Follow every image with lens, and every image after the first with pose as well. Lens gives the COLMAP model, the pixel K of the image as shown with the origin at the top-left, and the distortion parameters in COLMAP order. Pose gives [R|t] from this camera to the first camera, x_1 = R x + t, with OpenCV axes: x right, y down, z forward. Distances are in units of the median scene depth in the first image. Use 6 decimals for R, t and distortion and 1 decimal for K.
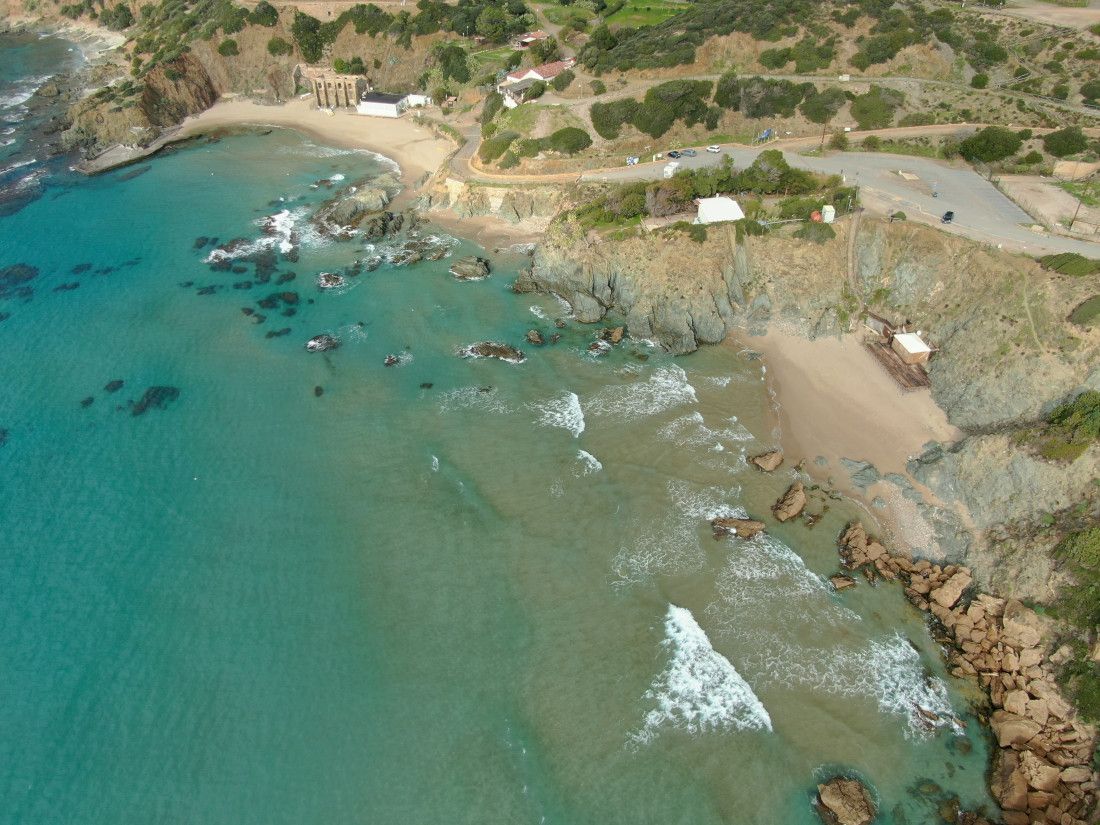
lens RADIAL K [[795.7, 0, 552.0], [0, 795.7, 413.6], [0, 0, 1]] dist [-0.015412, 0.003694]
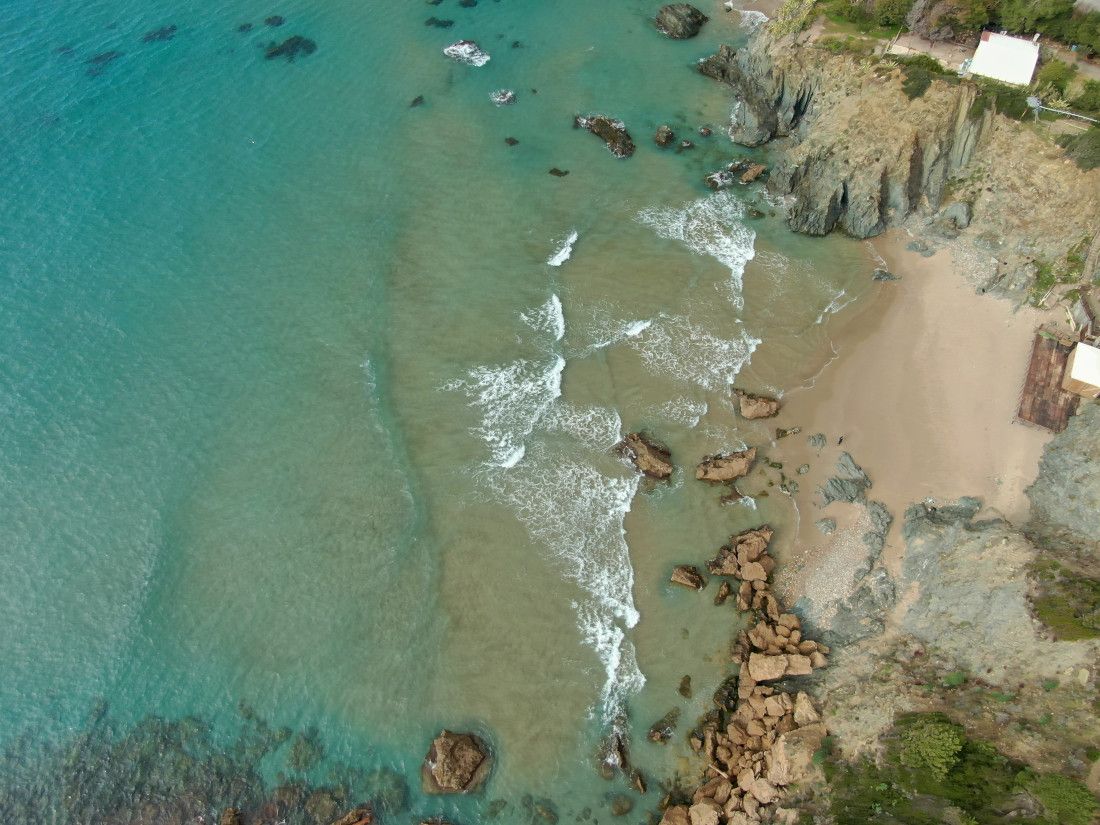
lens RADIAL K [[795.7, 0, 547.9], [0, 795.7, 411.4], [0, 0, 1]] dist [-0.015412, 0.003694]
pose [[0.799286, 0.506095, -0.324054, 0.300120], [-0.366320, 0.837783, 0.404881, -0.148409], [0.476395, -0.204909, 0.855020, 0.183200]]
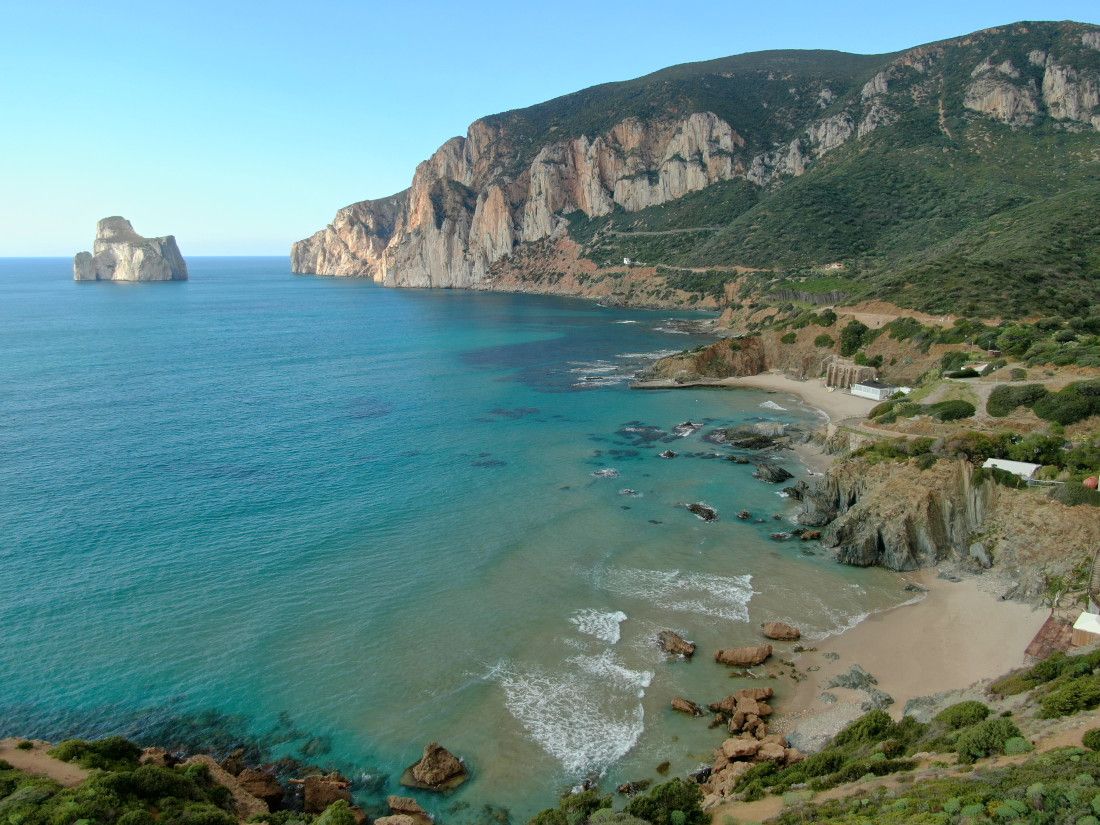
lens RADIAL K [[795.7, 0, 549.0], [0, 795.7, 411.6], [0, 0, 1]] dist [-0.015412, 0.003694]
pose [[0.604944, 0.166306, -0.778707, 0.638068], [-0.490492, 0.848211, -0.199892, 0.128372], [0.627265, 0.502873, 0.594692, 0.139384]]
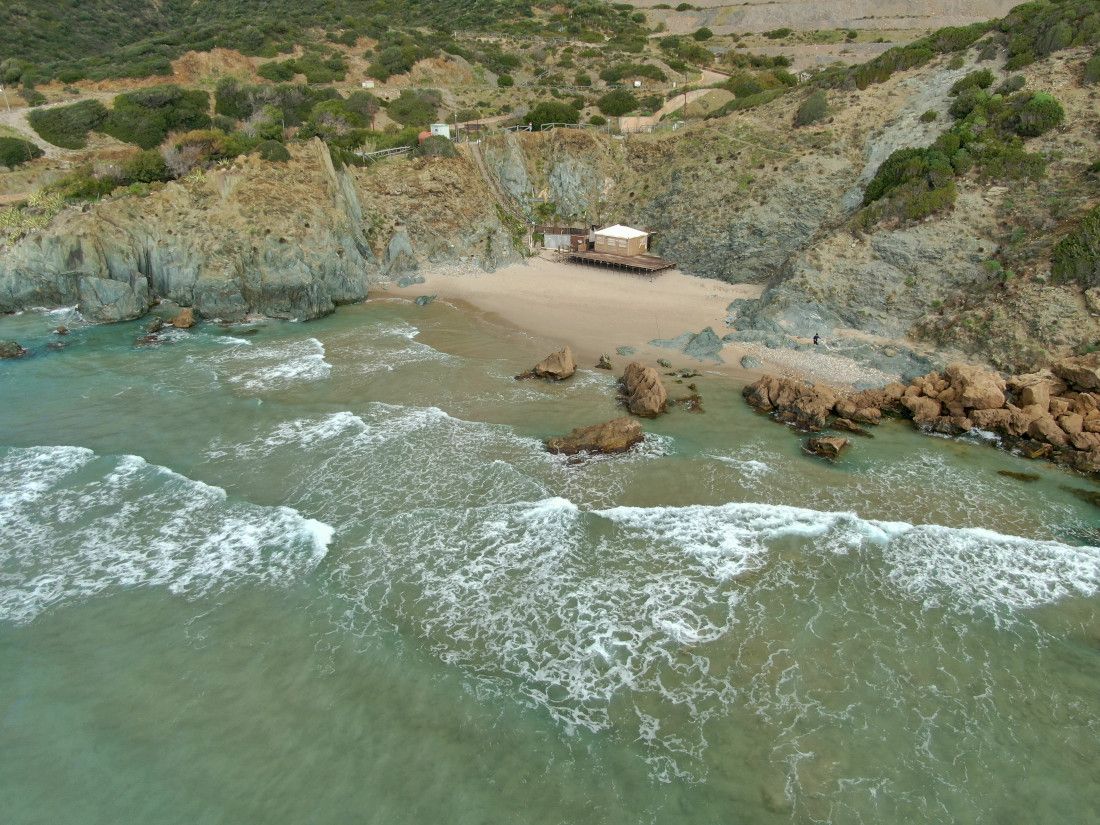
lens RADIAL K [[795.7, 0, 552.0], [0, 795.7, 410.3], [0, 0, 1]] dist [-0.015412, 0.003694]
pose [[0.793982, -0.217143, 0.567840, -0.042100], [0.370233, 0.913560, -0.168331, 0.147183], [-0.482204, 0.343885, 0.805744, 0.464508]]
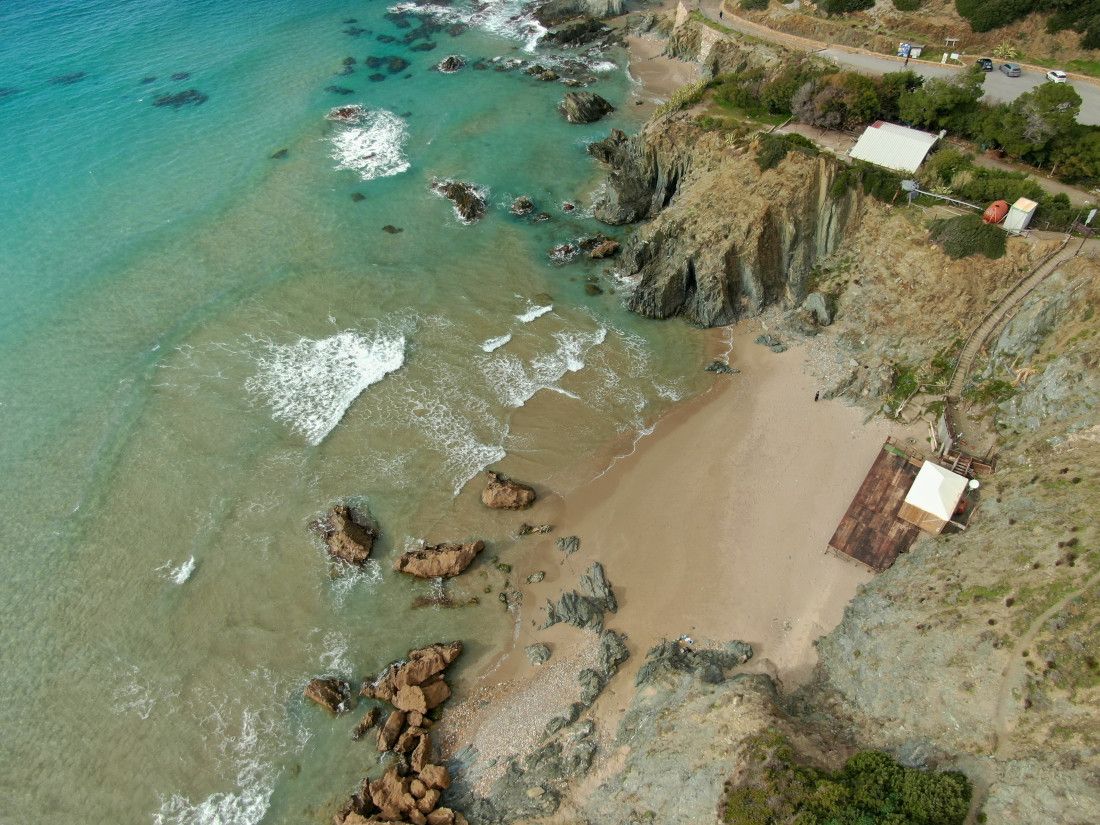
lens RADIAL K [[795.7, 0, 548.3], [0, 795.7, 409.3], [0, 0, 1]] dist [-0.015412, 0.003694]
pose [[0.705714, 0.521646, -0.479429, 0.461700], [-0.445390, 0.852896, 0.272391, -0.150481], [0.550995, 0.021303, 0.834237, 0.404943]]
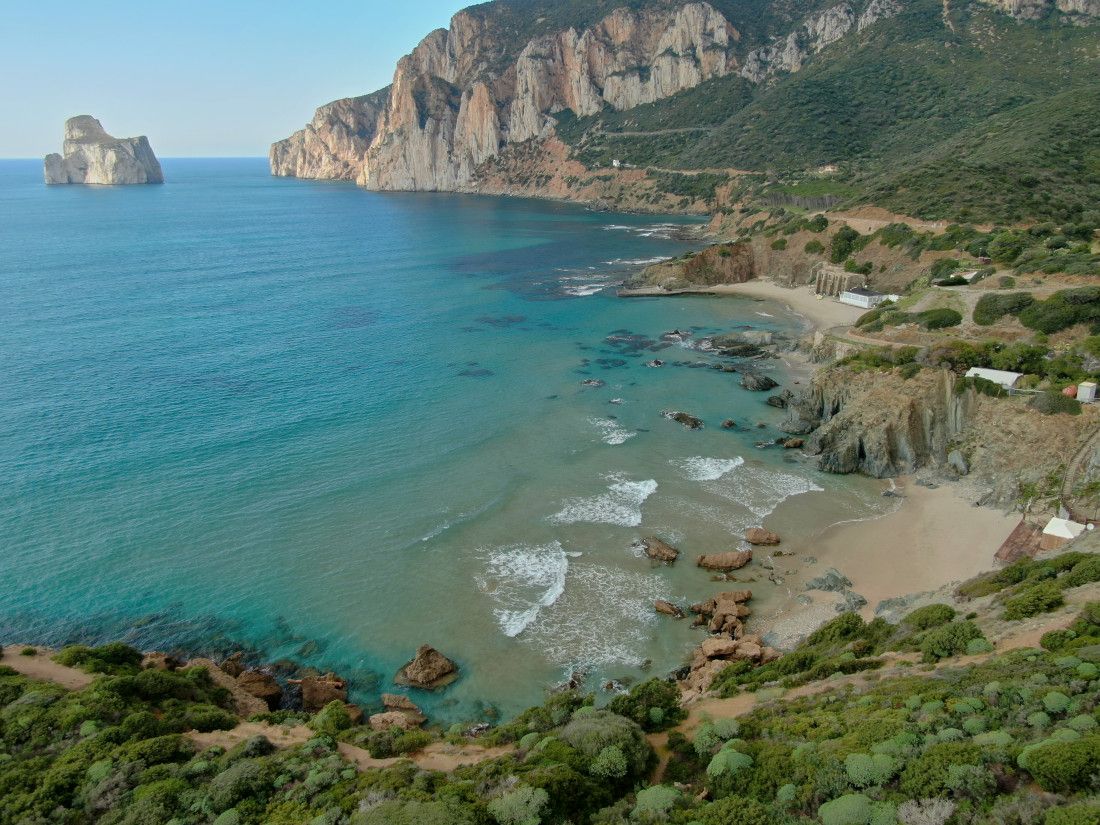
lens RADIAL K [[795.7, 0, 548.9], [0, 795.7, 411.9], [0, 0, 1]] dist [-0.015412, 0.003694]
pose [[0.616635, 0.253287, -0.745391, 0.639381], [-0.485108, 0.867960, -0.106376, 0.124044], [0.620025, 0.427190, 0.658086, 0.138240]]
